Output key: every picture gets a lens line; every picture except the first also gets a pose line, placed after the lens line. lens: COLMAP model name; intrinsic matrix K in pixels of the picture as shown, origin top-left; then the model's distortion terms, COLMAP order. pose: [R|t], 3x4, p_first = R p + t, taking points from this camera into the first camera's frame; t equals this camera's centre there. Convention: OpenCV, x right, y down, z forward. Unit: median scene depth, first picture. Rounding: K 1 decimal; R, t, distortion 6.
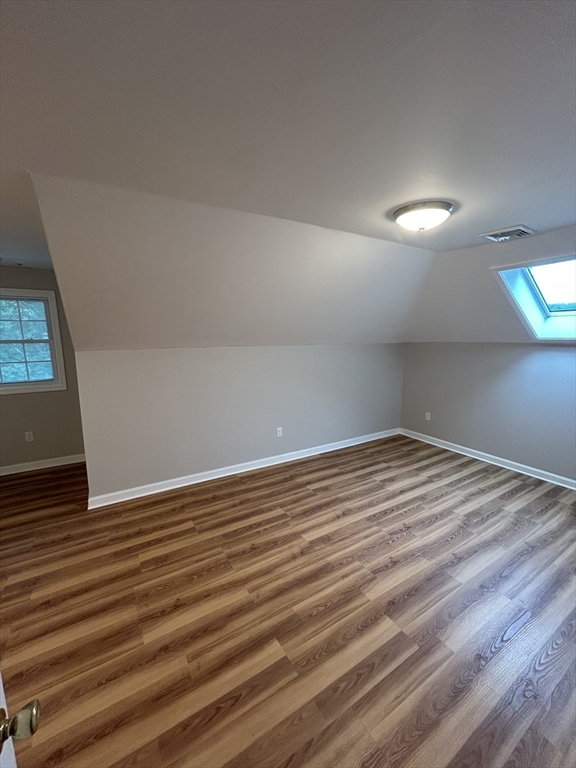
lens RADIAL K [[309.4, 0, 288.0], [0, 309.4, 384.0], [0, 0, 1]] dist [-0.001375, 0.000306]
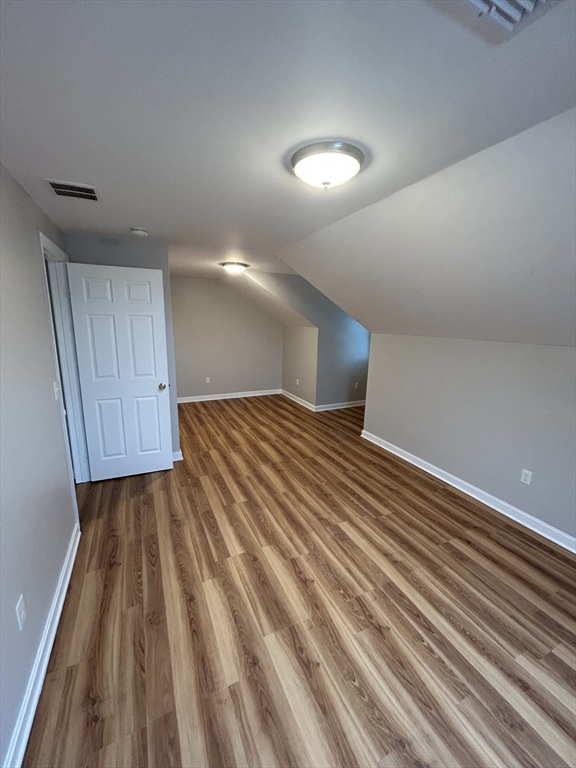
lens RADIAL K [[309.4, 0, 288.0], [0, 309.4, 384.0], [0, 0, 1]] dist [-0.001375, 0.000306]
pose [[-0.102575, 0.202734, -0.973847, 0.958474], [-0.180550, 0.958954, 0.218651, -0.130898], [0.978202, 0.198256, -0.061761, 0.782916]]
